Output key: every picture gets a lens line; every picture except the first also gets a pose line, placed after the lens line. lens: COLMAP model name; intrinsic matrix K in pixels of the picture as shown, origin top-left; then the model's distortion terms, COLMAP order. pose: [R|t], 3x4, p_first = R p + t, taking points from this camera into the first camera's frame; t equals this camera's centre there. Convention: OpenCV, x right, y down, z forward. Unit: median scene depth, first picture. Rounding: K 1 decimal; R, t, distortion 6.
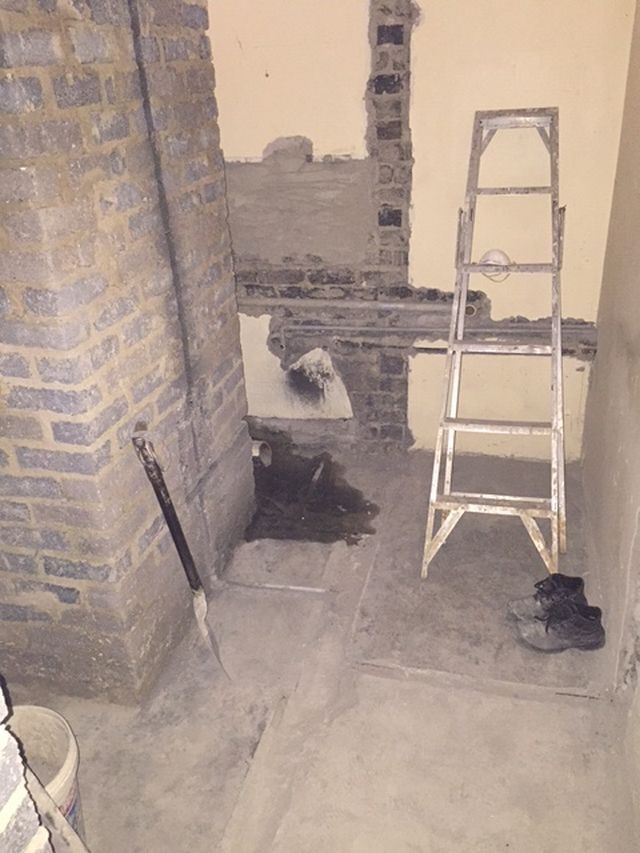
lens RADIAL K [[726.7, 0, 319.3], [0, 726.7, 427.6], [0, 0, 1]] dist [0.073178, -0.101684]
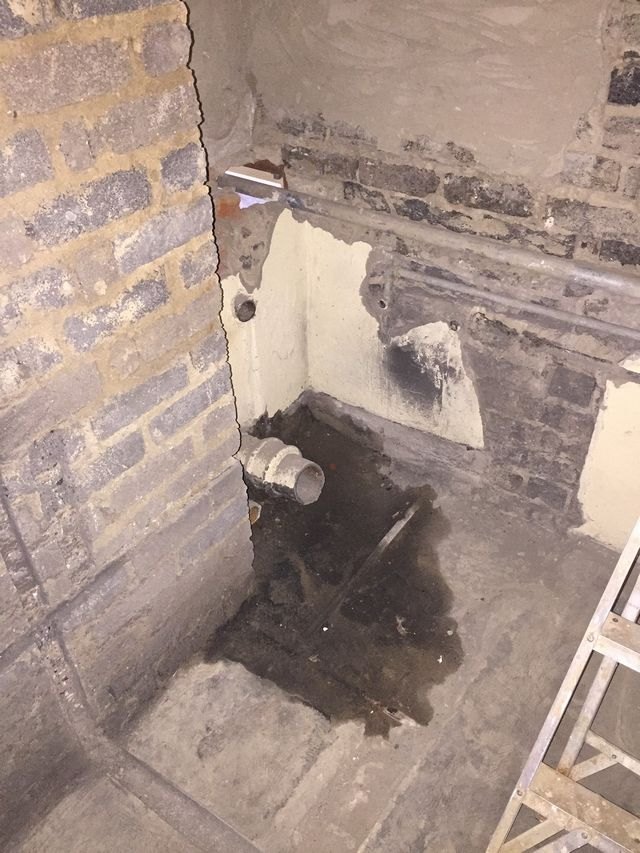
lens RADIAL K [[726.7, 0, 320.9], [0, 726.7, 426.5], [0, 0, 1]] dist [0.073178, -0.101684]
pose [[0.926165, 0.250993, -0.281461, 0.088352], [-0.181973, 0.951151, 0.249395, -0.155929], [0.330308, -0.179763, 0.926597, 0.455379]]
